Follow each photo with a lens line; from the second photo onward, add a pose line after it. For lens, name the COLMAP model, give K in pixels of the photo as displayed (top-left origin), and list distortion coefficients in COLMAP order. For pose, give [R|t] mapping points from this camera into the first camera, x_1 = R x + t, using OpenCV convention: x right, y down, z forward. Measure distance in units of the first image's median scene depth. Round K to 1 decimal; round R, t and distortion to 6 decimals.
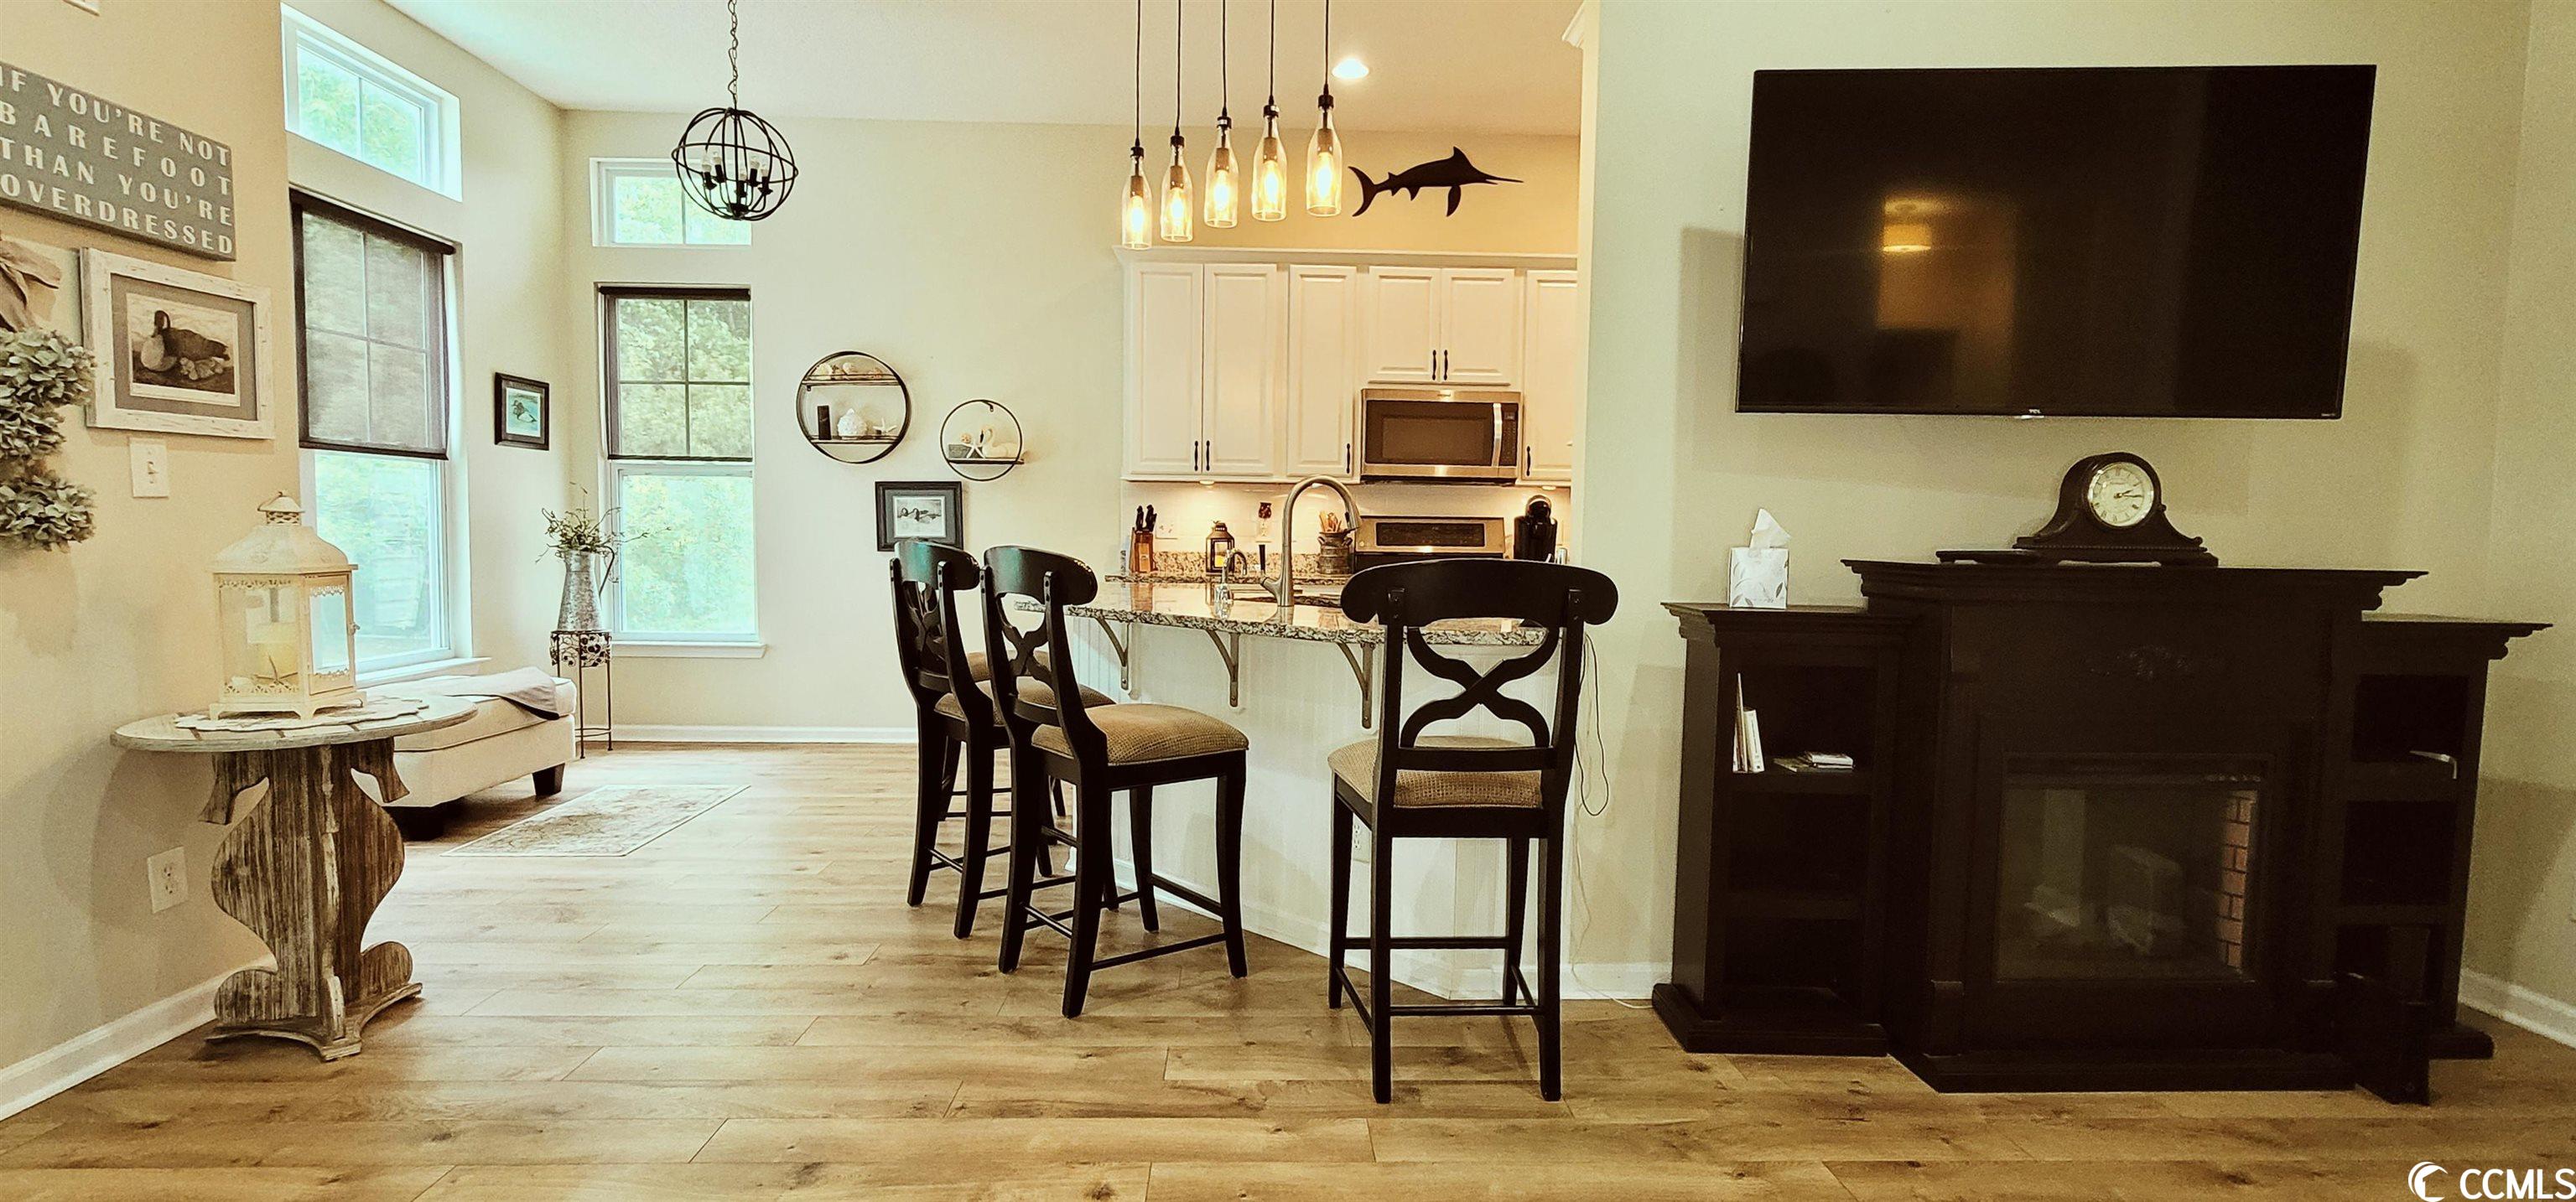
lens RADIAL K [[1176.1, 0, 1288.0], [0, 1176.1, 601.0], [0, 0, 1]] dist [0.003809, 0.000700]
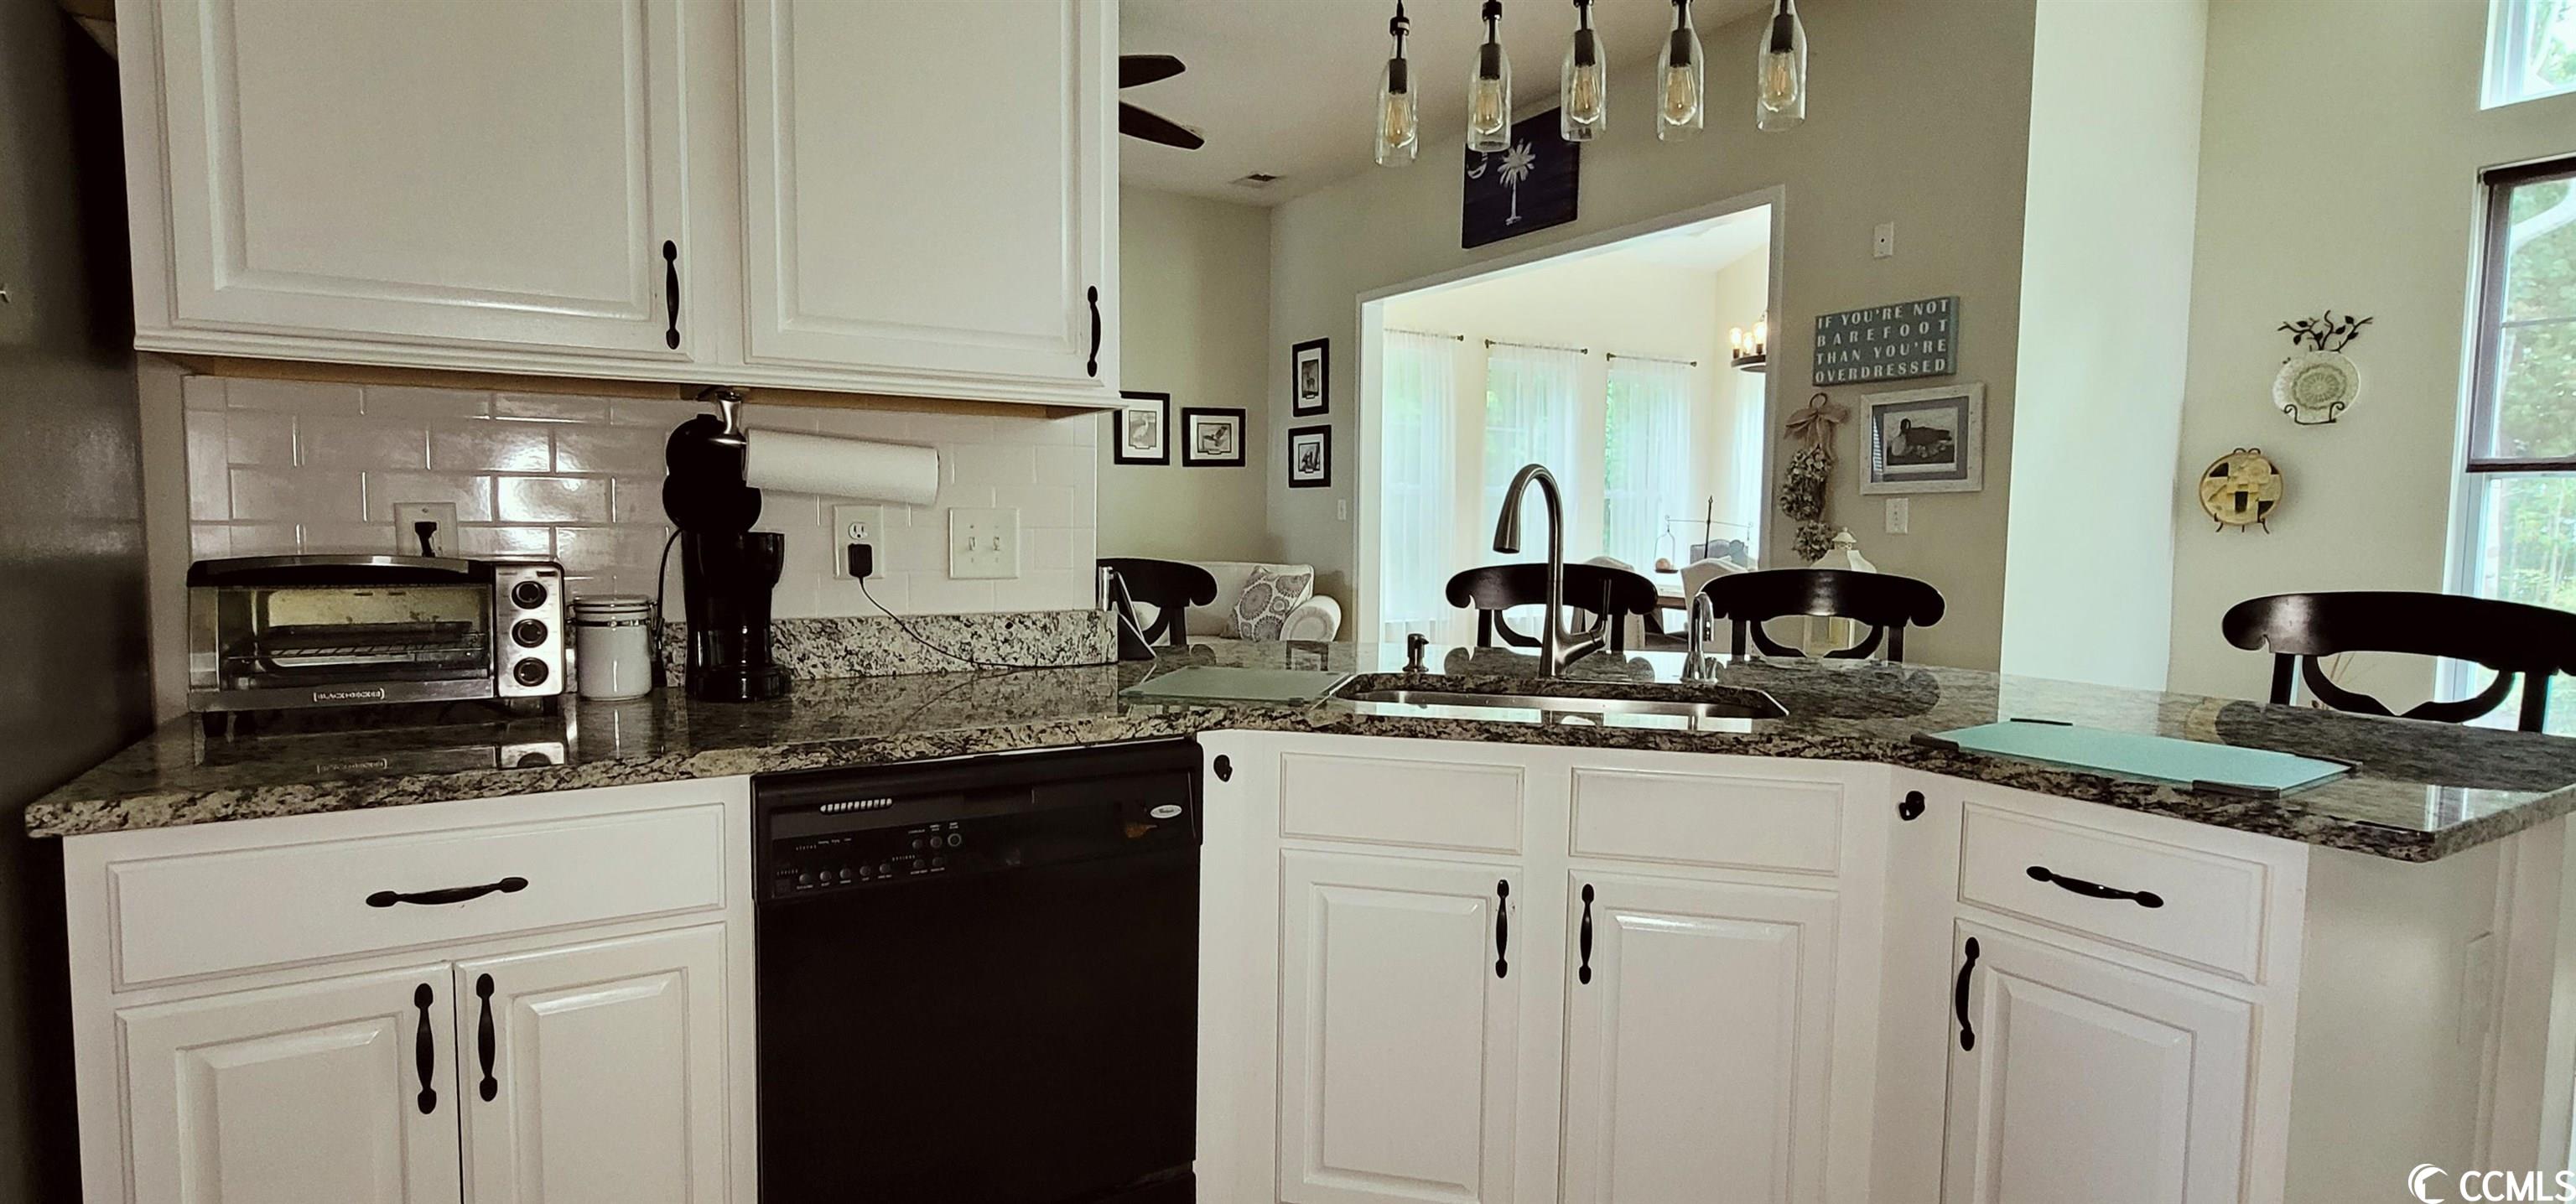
lens RADIAL K [[1227.1, 0, 1284.9], [0, 1227.1, 613.6], [0, 0, 1]] dist [-0.005088, -0.000147]
pose [[-0.870111, 0.013690, -0.492665, 0.580140], [-0.054674, 0.990763, 0.124093, -0.132747], [0.489813, 0.134910, -0.861326, 1.926194]]
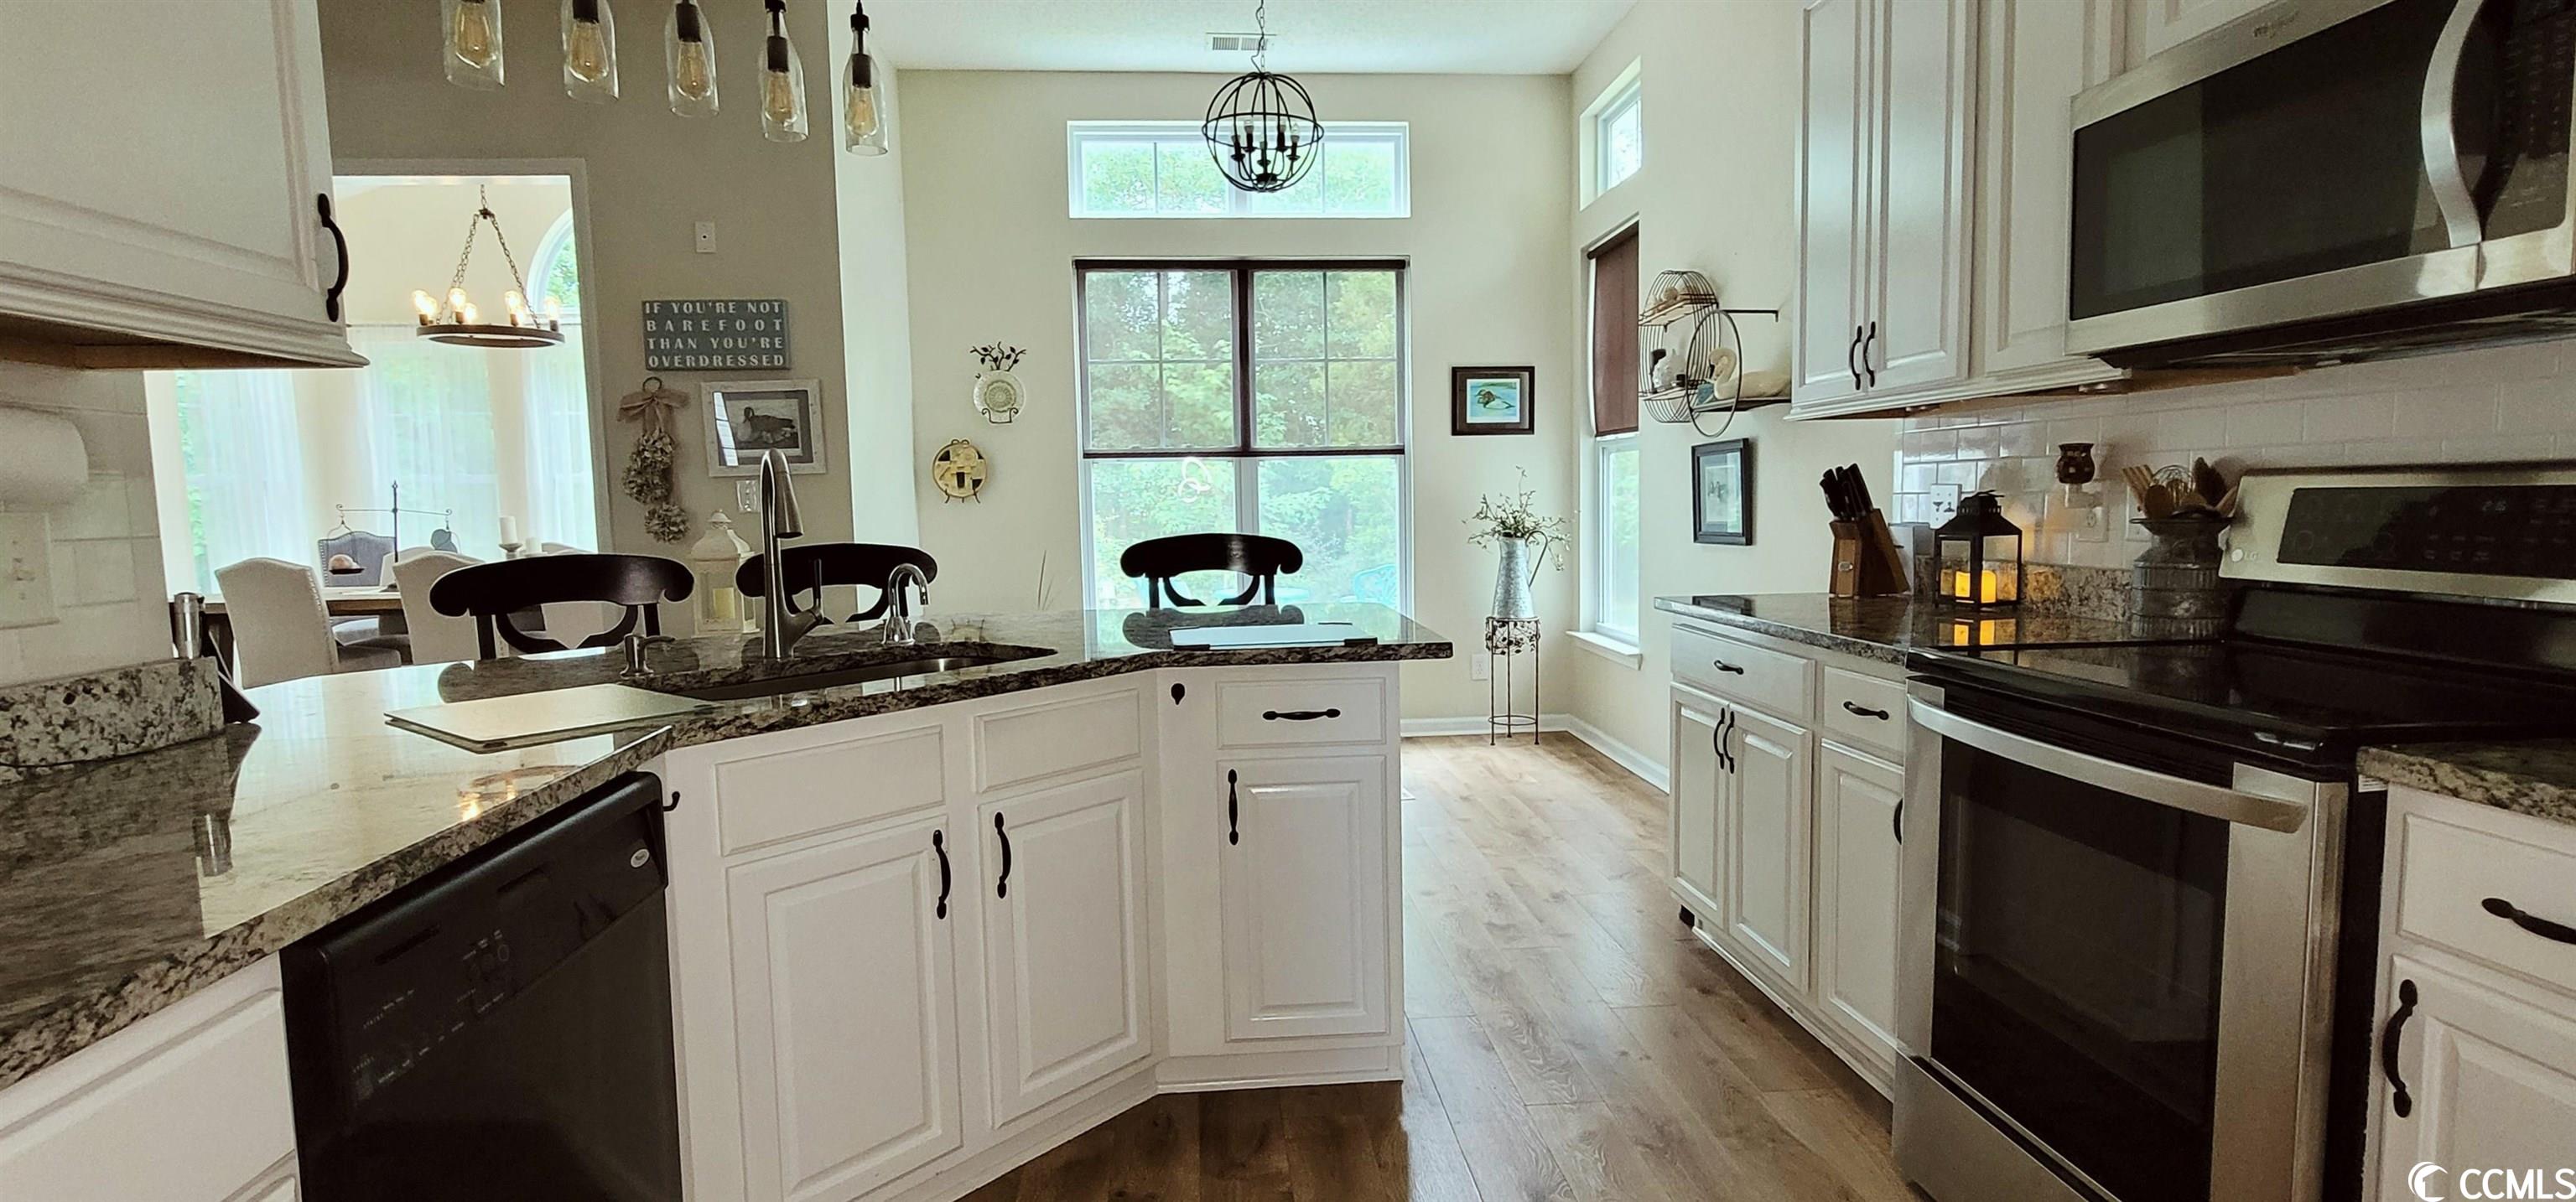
lens RADIAL K [[1226.9, 0, 1284.9], [0, 1226.9, 612.6], [0, 0, 1]] dist [-0.005088, -0.000147]
pose [[0.051229, 0.080874, -0.995407, 0.874849], [-0.041305, 0.996034, 0.078799, -0.108624], [0.997832, 0.037078, 0.054367, 1.594528]]
